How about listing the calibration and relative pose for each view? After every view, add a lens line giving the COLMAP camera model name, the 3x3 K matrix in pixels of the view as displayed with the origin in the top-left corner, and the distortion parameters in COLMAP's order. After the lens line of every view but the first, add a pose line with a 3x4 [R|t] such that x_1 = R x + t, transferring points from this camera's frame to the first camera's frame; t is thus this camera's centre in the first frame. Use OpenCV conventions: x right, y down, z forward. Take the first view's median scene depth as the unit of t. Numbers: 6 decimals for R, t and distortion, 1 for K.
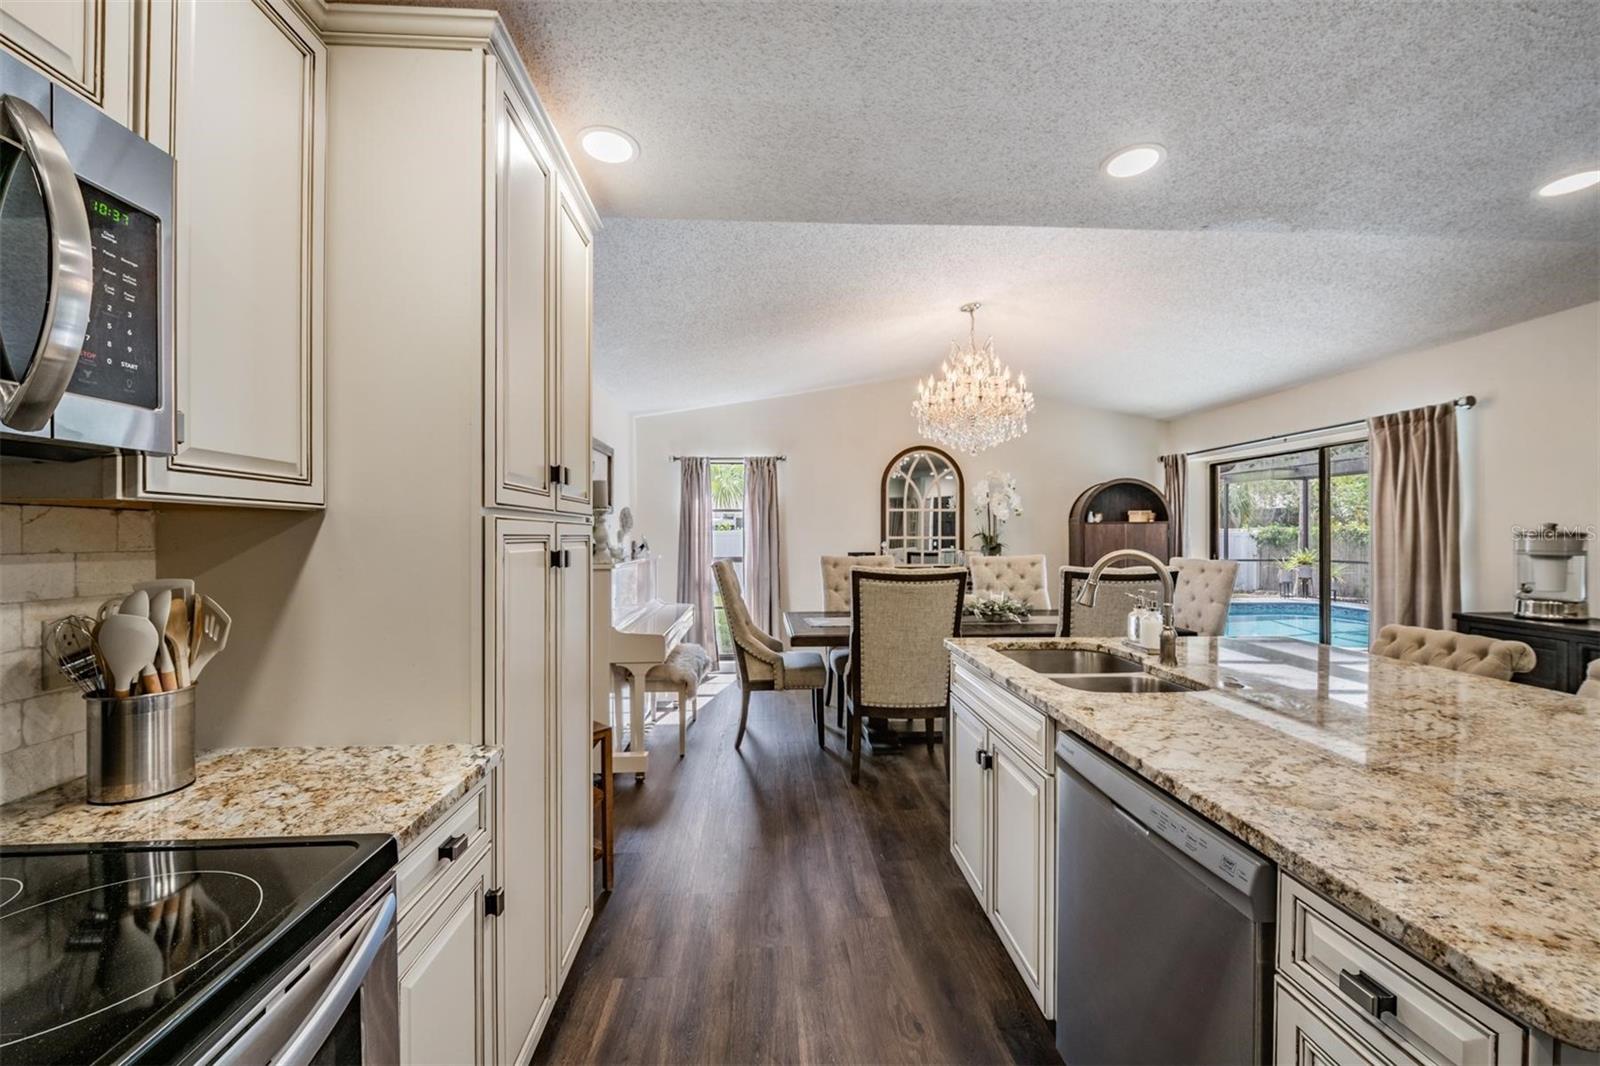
lens RADIAL K [[623.3, 0, 802.1], [0, 623.3, 540.8], [0, 0, 1]] dist [-0.016503, -0.000172]
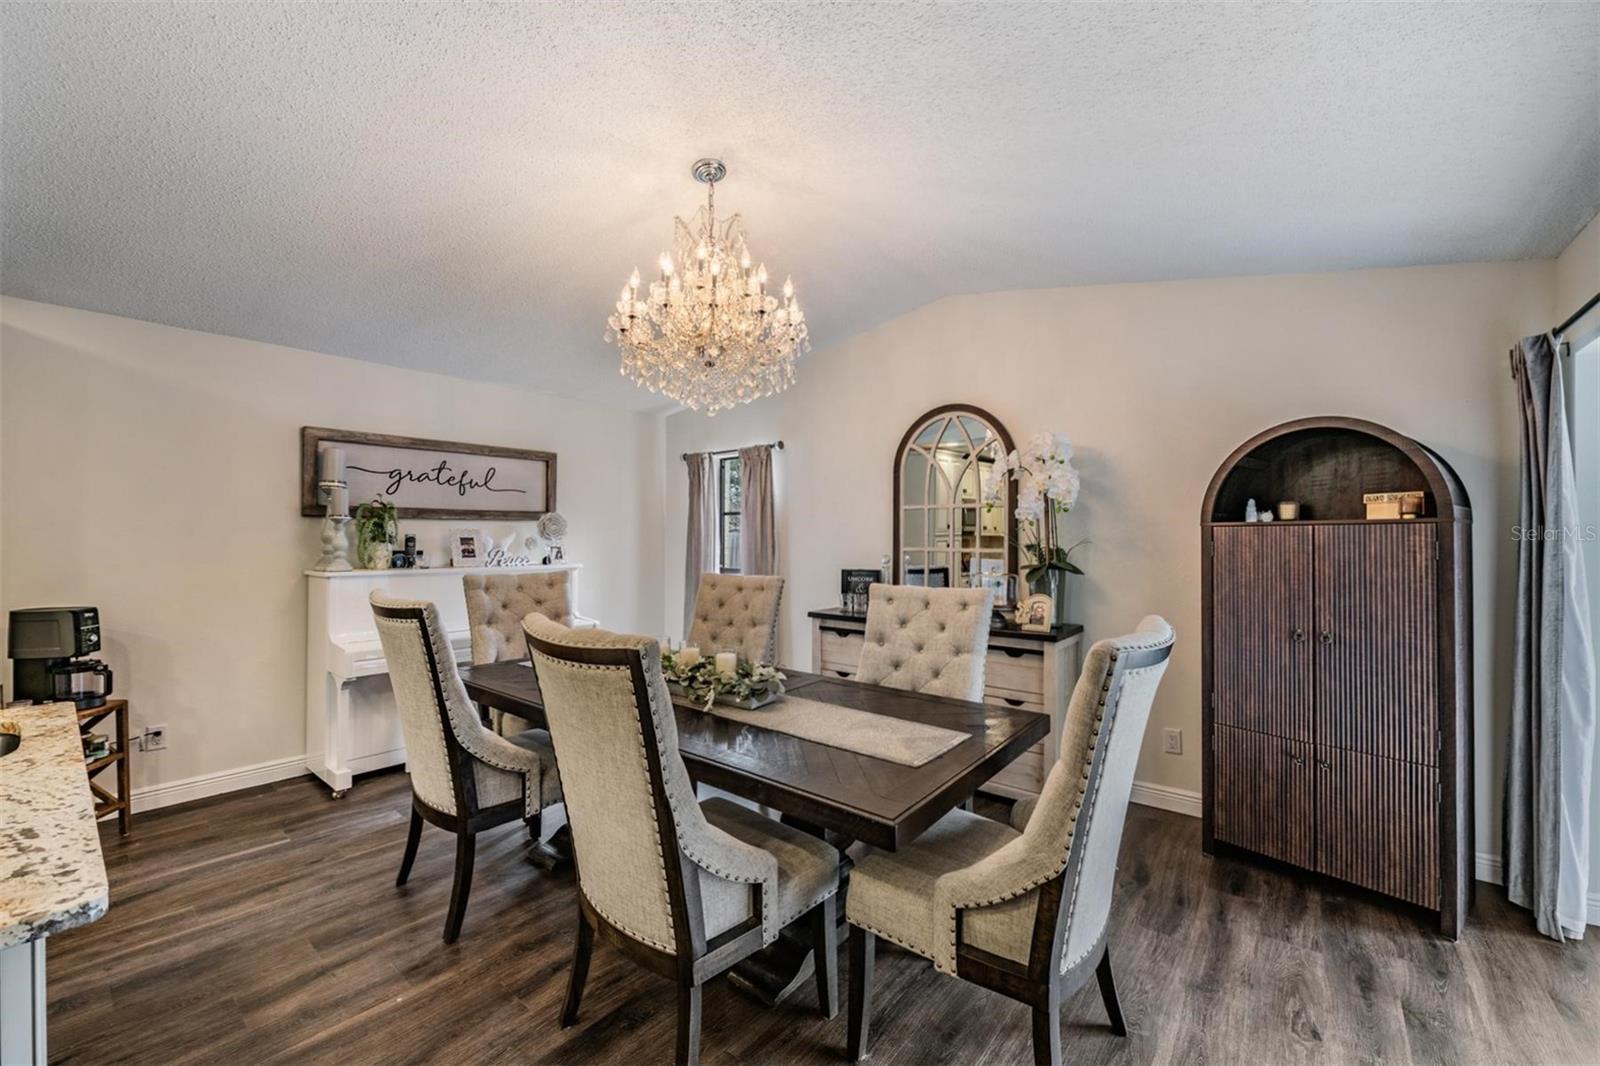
lens RADIAL K [[634.5, 0, 800.0], [0, 634.5, 533.0], [0, 0, 1]] dist [-0.016159, 0.000018]
pose [[0.737855, 0.002281, -0.674955, 0.645916], [-0.012988, 0.999857, -0.010819, -0.015814], [0.674834, 0.016750, 0.737779, 0.530646]]
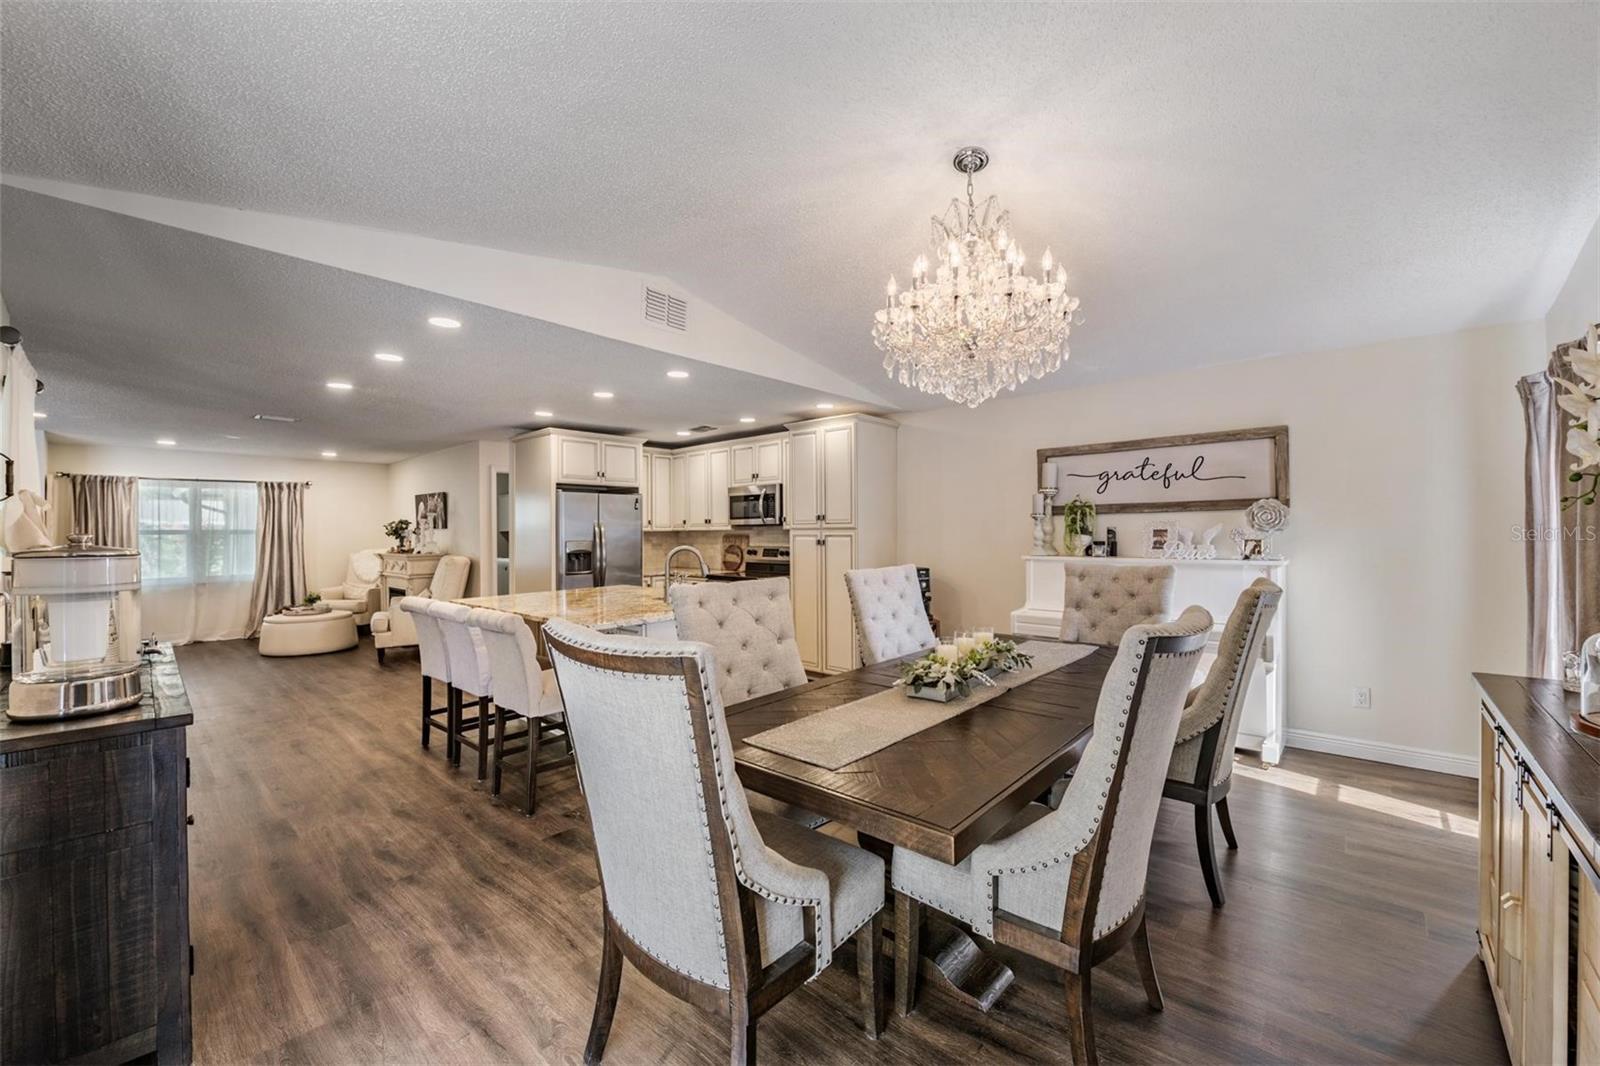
lens RADIAL K [[626.7, 0, 800.0], [0, 626.7, 533.0], [0, 0, 1]] dist [-0.016219, 0.000053]
pose [[-0.709841, 0.013767, -0.704227, 0.699697], [0.005740, 0.999889, 0.013760, -0.022937], [0.704338, 0.005725, -0.709841, 1.116906]]
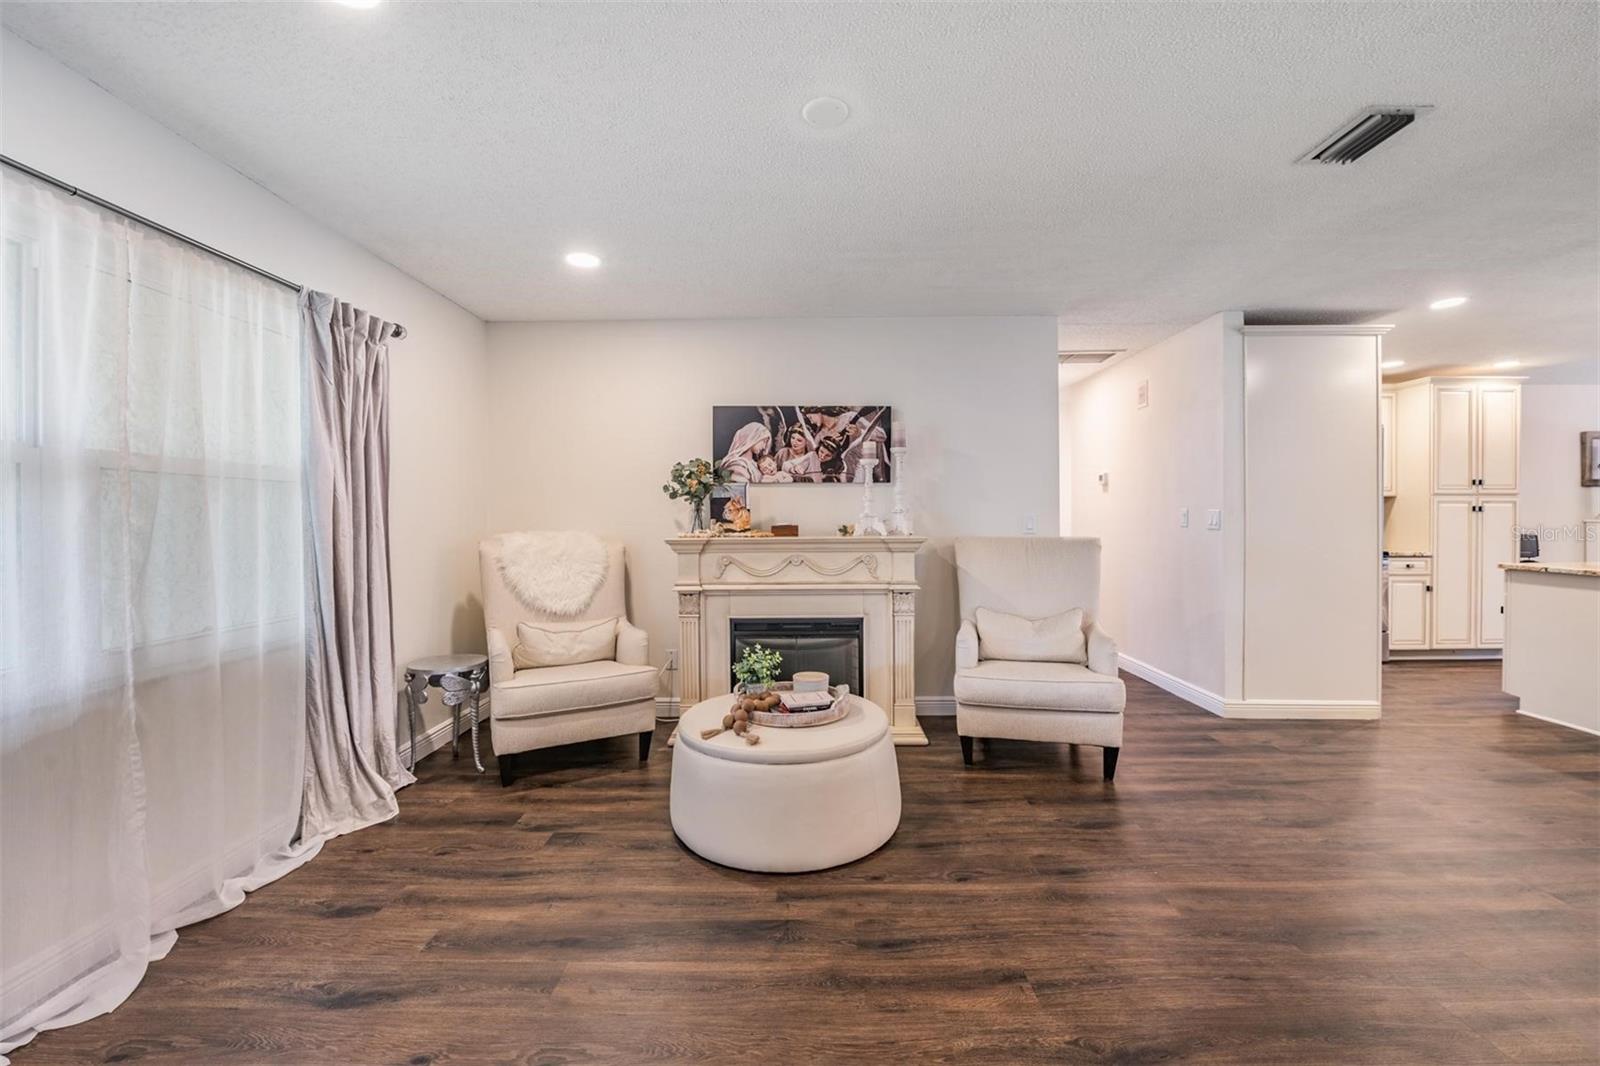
lens RADIAL K [[634.6, 0, 800.4], [0, 634.6, 523.7], [0, 0, 1]] dist [-0.012698, -0.000042]
pose [[-0.070800, 0.014907, -0.997379, 1.012325], [-0.002238, 0.999883, 0.015103, 0.021664], [0.997488, 0.003302, -0.070759, -0.734476]]
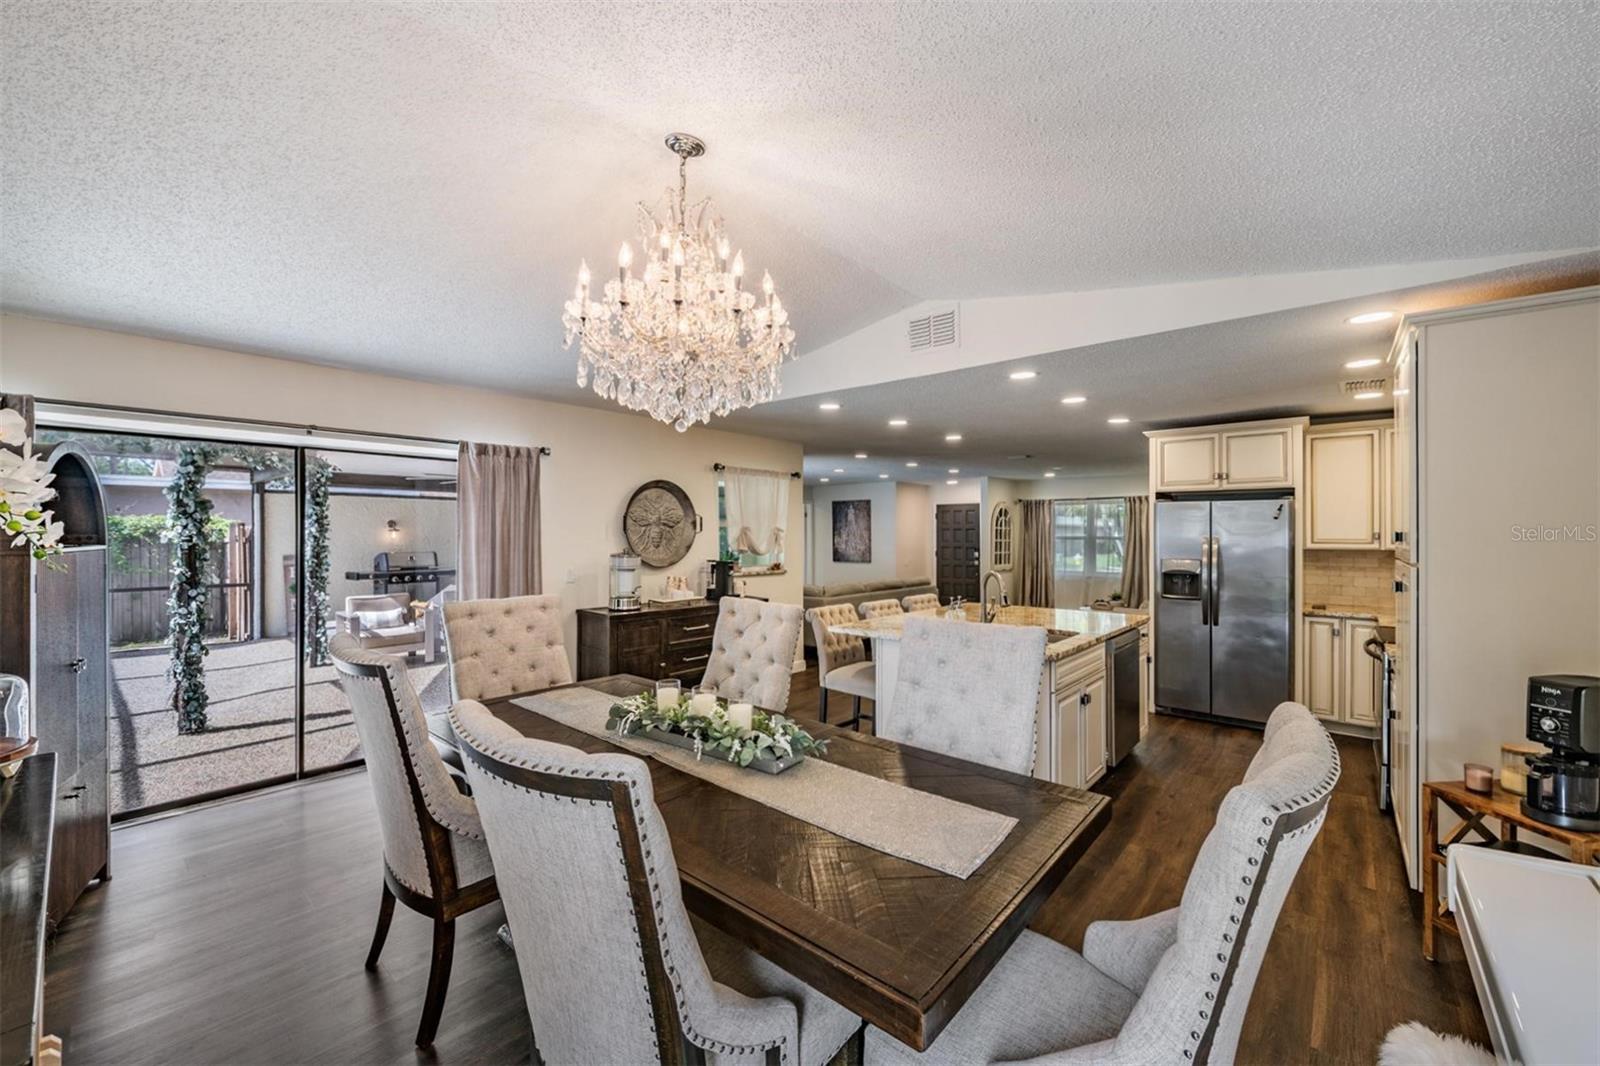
lens RADIAL K [[637.0, 0, 788.6], [0, 637.0, 512.7], [0, 0, 1]] dist [-0.000715, -0.000172]
pose [[-0.709355, 0.026214, 0.704364, -0.145304], [0.008129, 0.999546, -0.029013, -0.043660], [-0.704805, -0.014855, -0.709246, 1.159647]]
